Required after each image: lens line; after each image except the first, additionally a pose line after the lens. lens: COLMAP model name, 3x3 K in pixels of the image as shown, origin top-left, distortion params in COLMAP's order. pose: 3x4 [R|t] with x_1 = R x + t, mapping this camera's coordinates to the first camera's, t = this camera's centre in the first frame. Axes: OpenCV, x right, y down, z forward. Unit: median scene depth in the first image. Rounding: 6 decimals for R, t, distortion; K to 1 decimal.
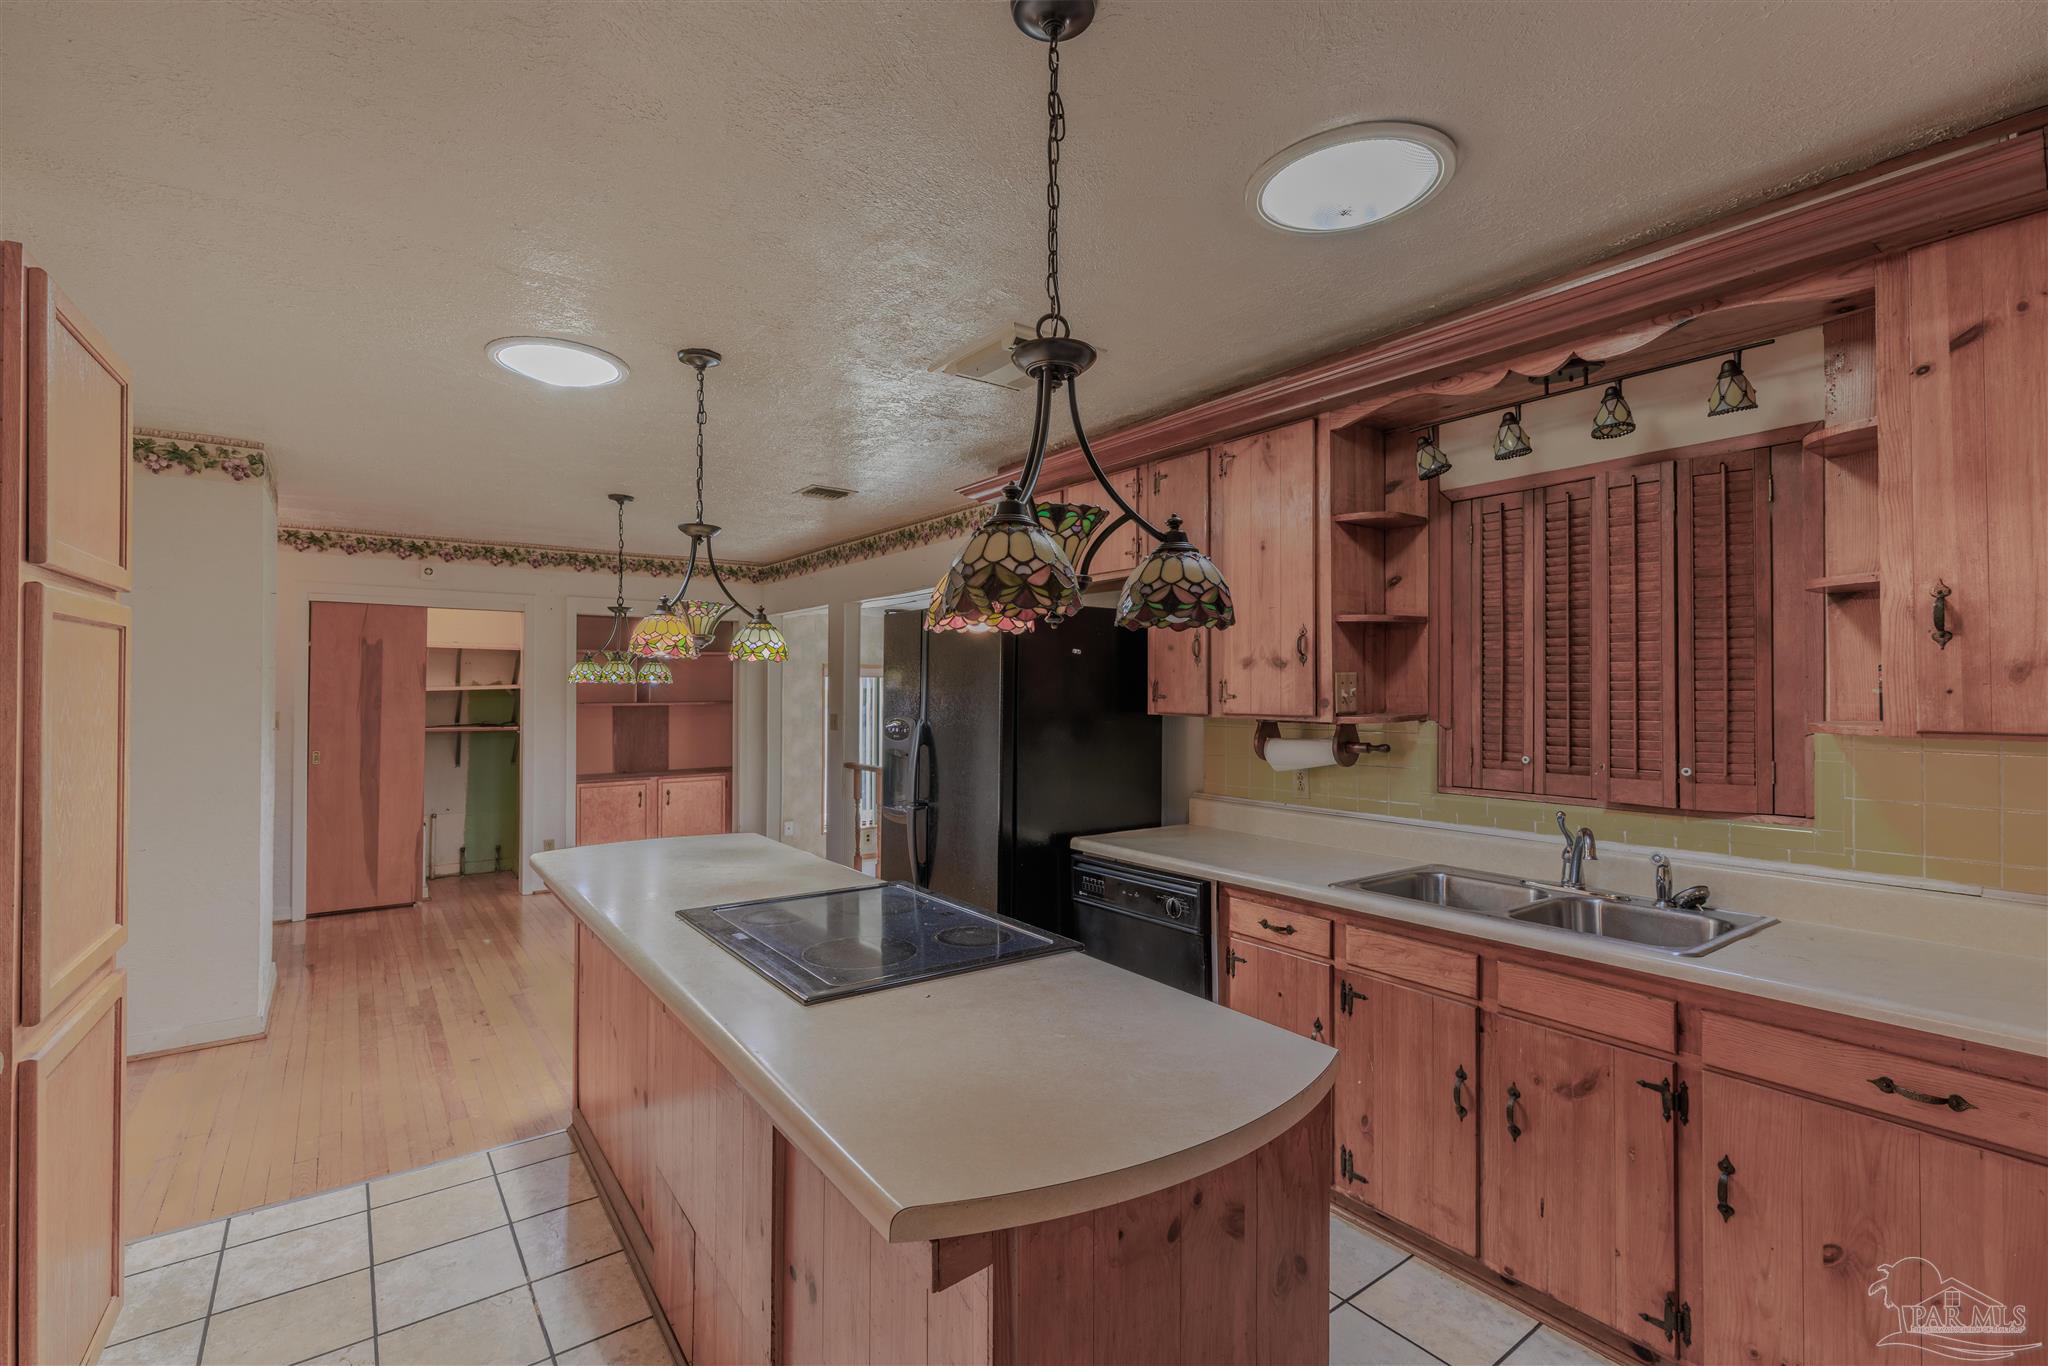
lens RADIAL K [[909.2, 0, 1003.1], [0, 909.2, 680.4], [0, 0, 1]] dist [0.006967, -0.001600]
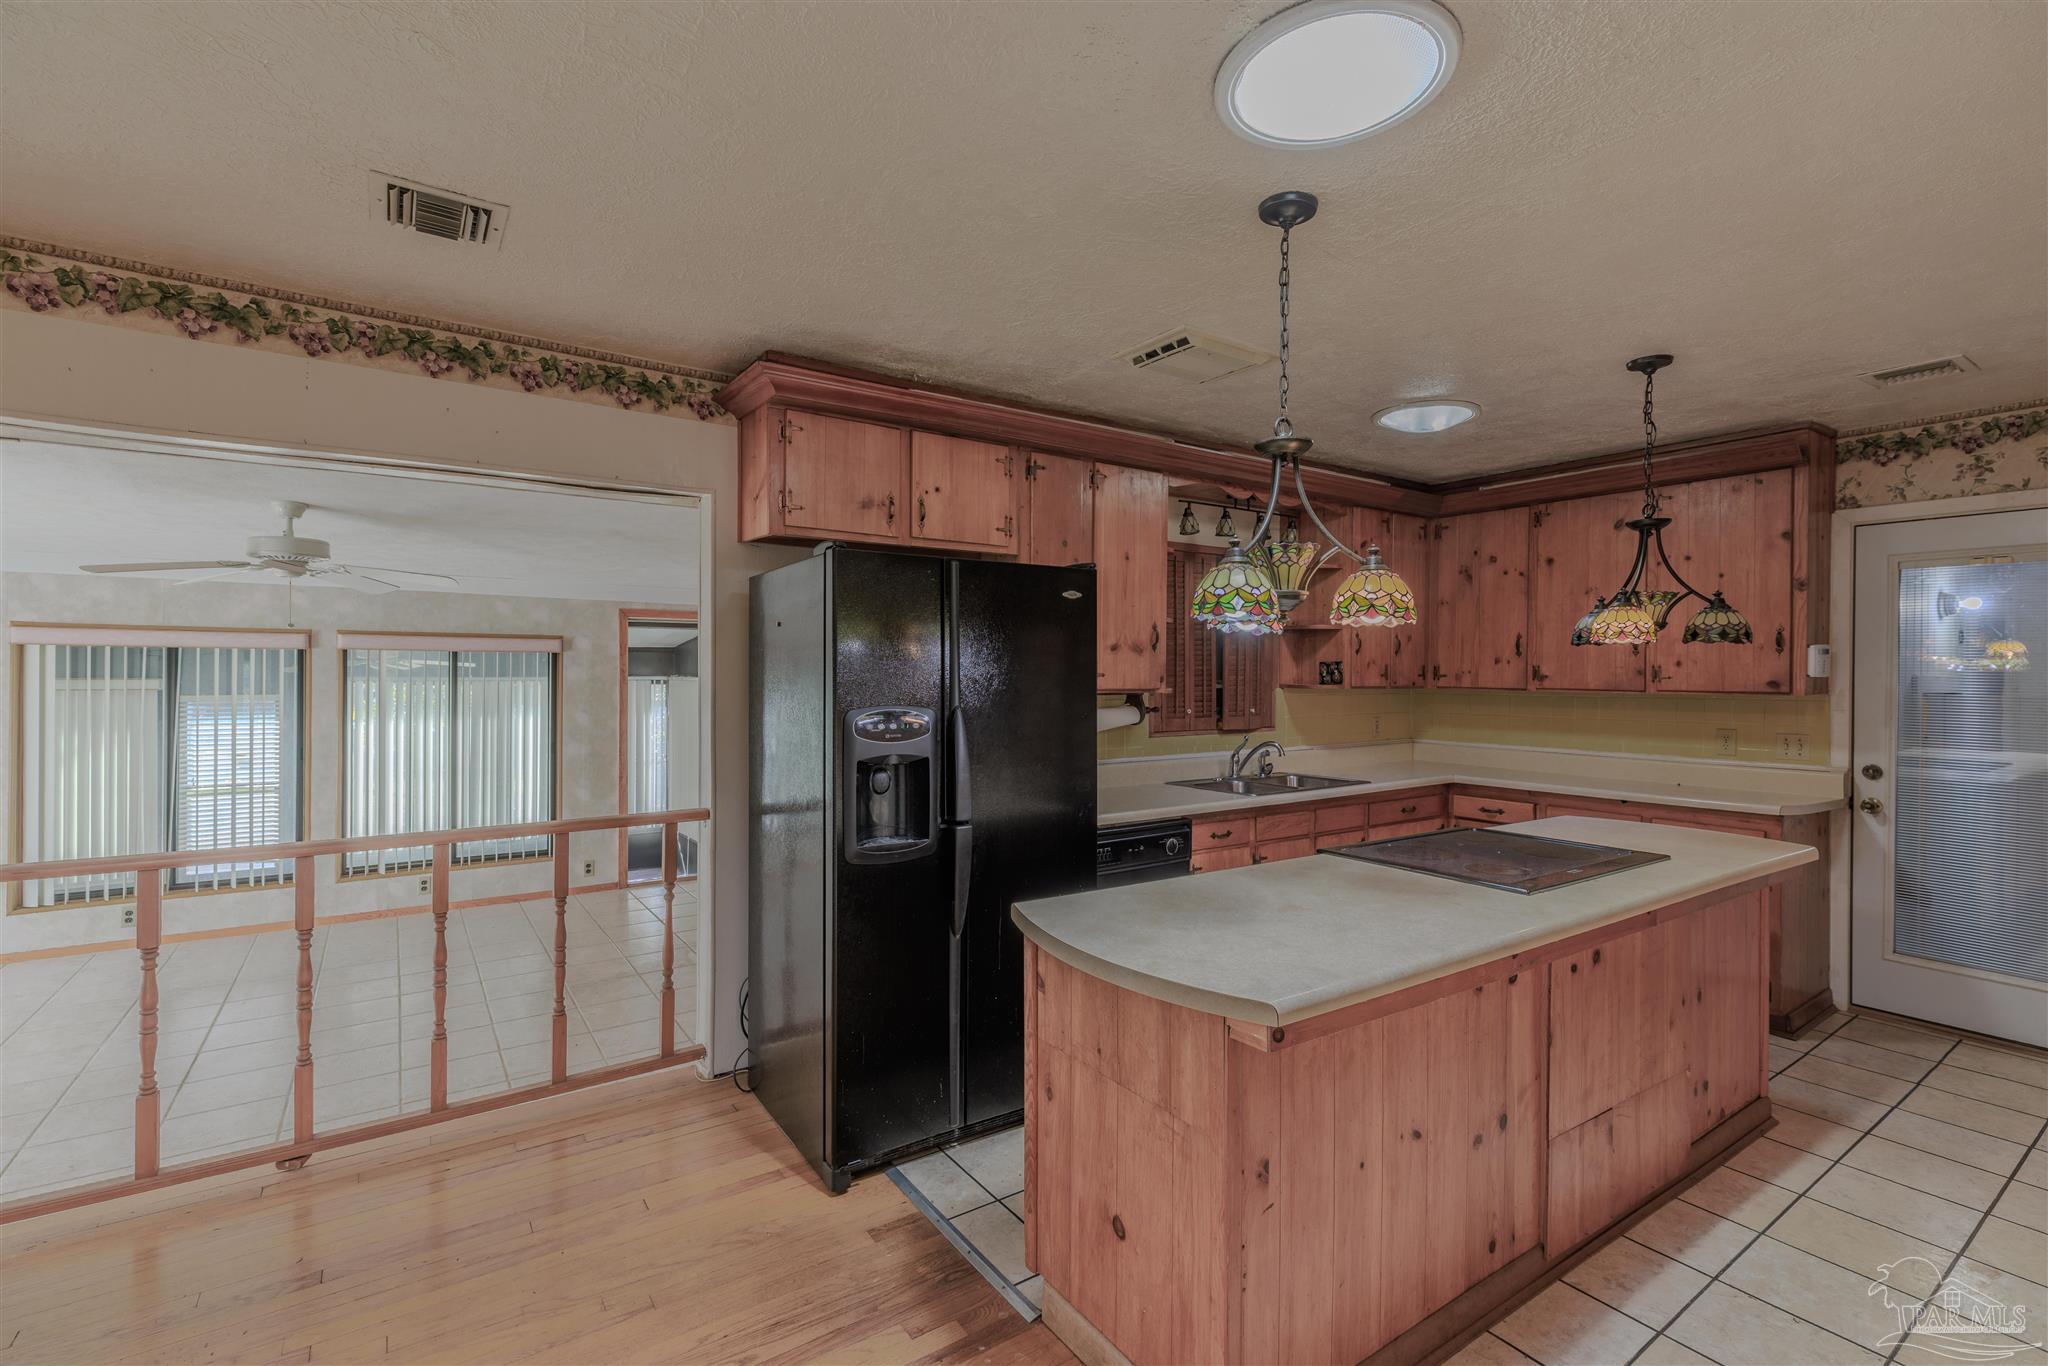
lens RADIAL K [[909.2, 0, 1031.3], [0, 909.2, 680.2], [0, 0, 1]] dist [0.006967, -0.001600]
pose [[0.017576, -0.008822, 0.999807, -1.014622], [-0.014412, 0.999855, 0.009076, 0.015695], [-0.999742, -0.014568, 0.017446, 1.156824]]
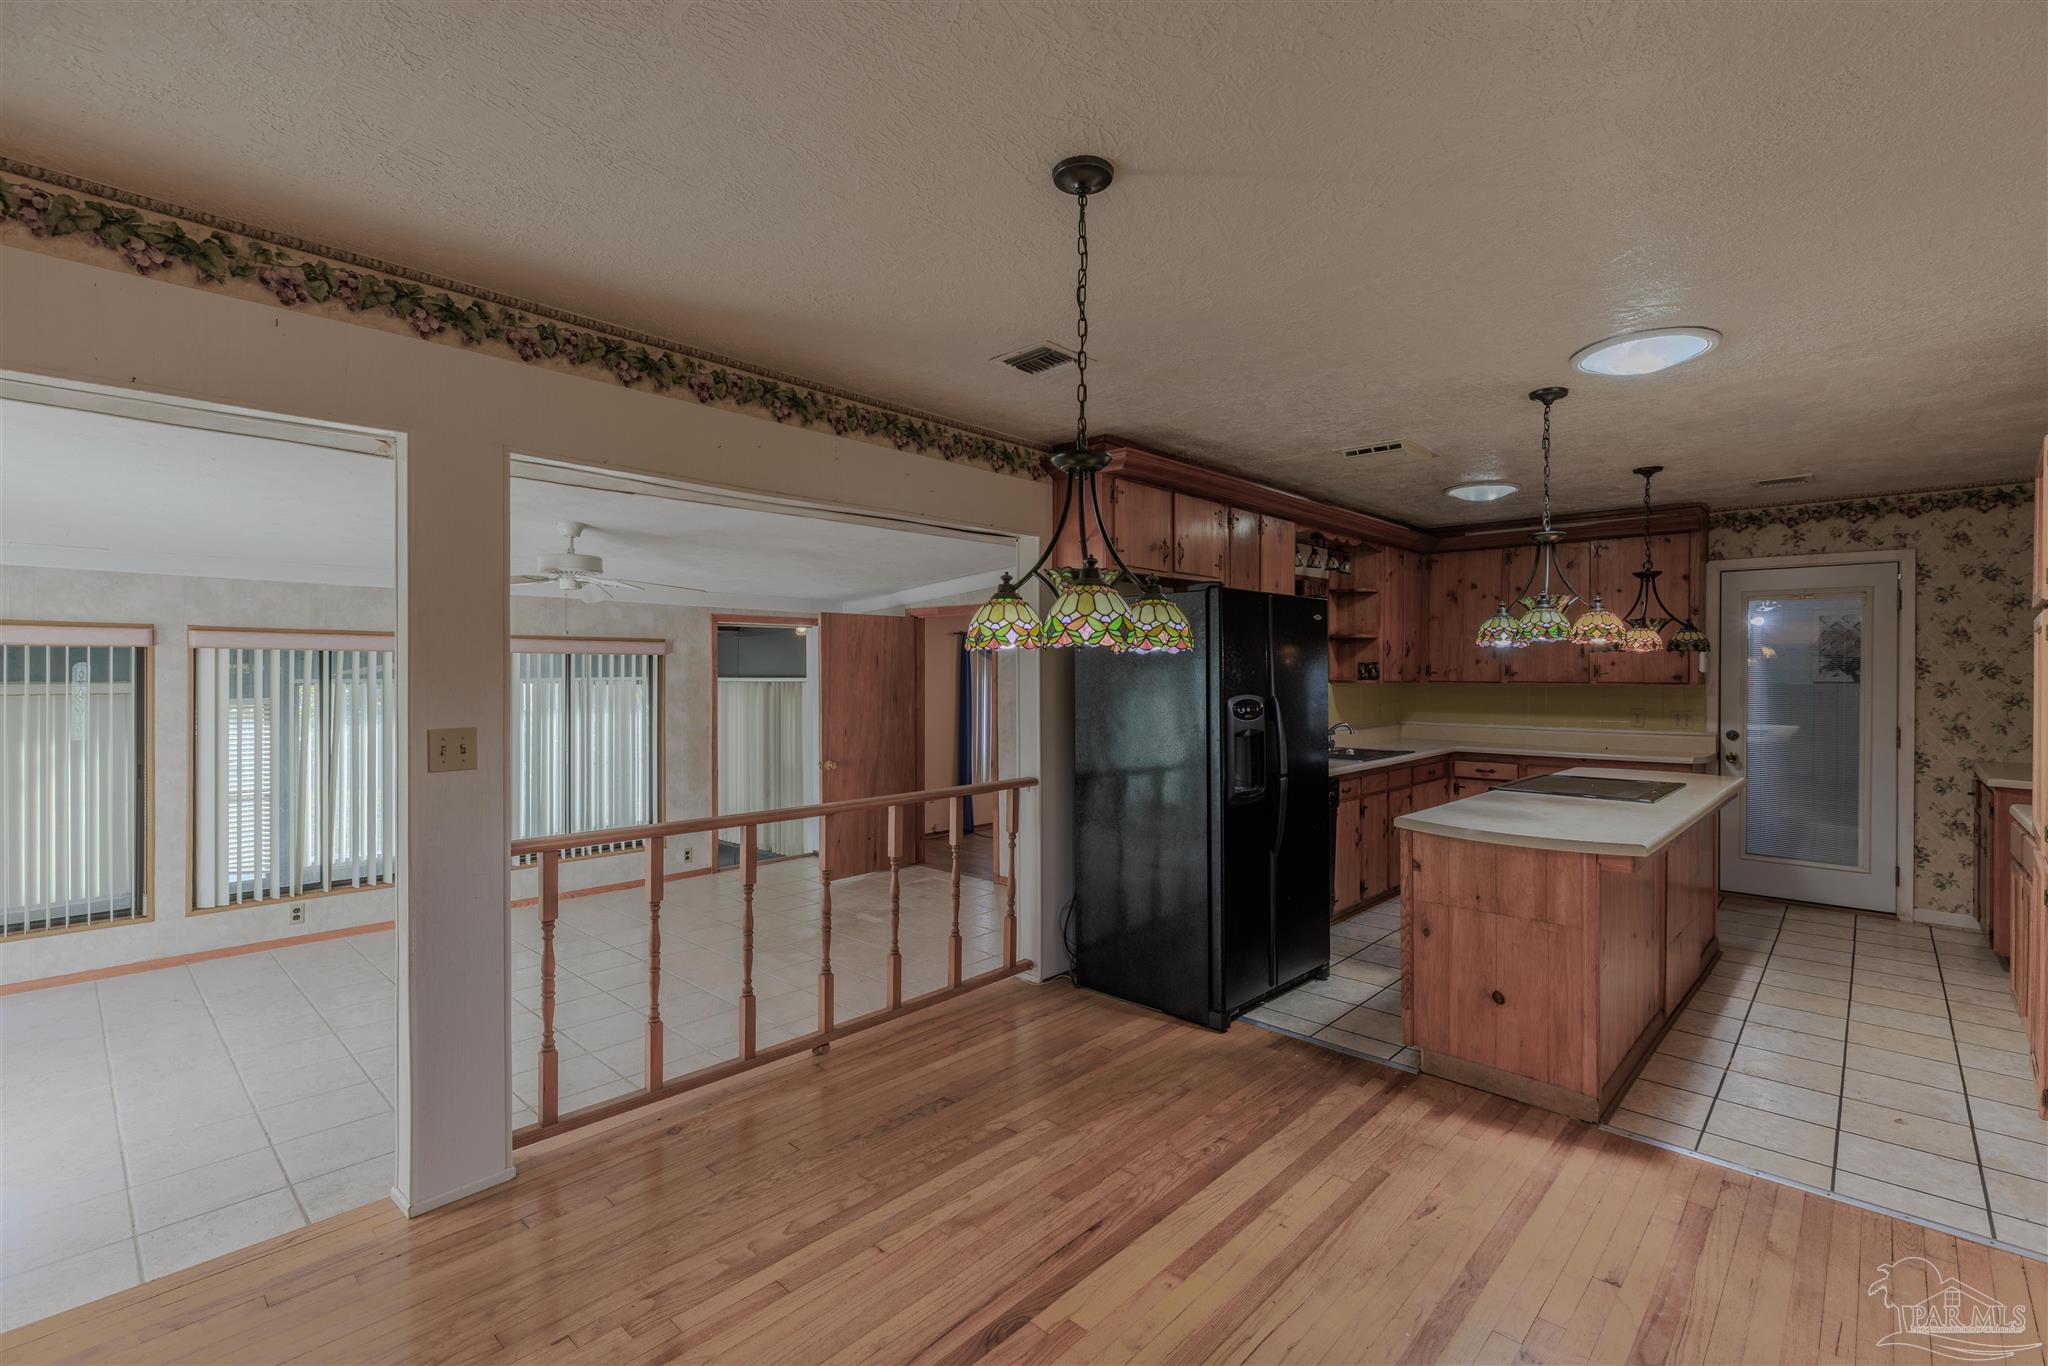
lens RADIAL K [[909.2, 0, 1029.8], [0, 909.2, 679.5], [0, 0, 1]] dist [0.006967, -0.001600]
pose [[-0.193161, -0.009564, 0.981120, -1.296206], [-0.010206, 0.999918, 0.007738, 0.020705], [-0.981114, -0.008519, -0.193243, 1.779028]]
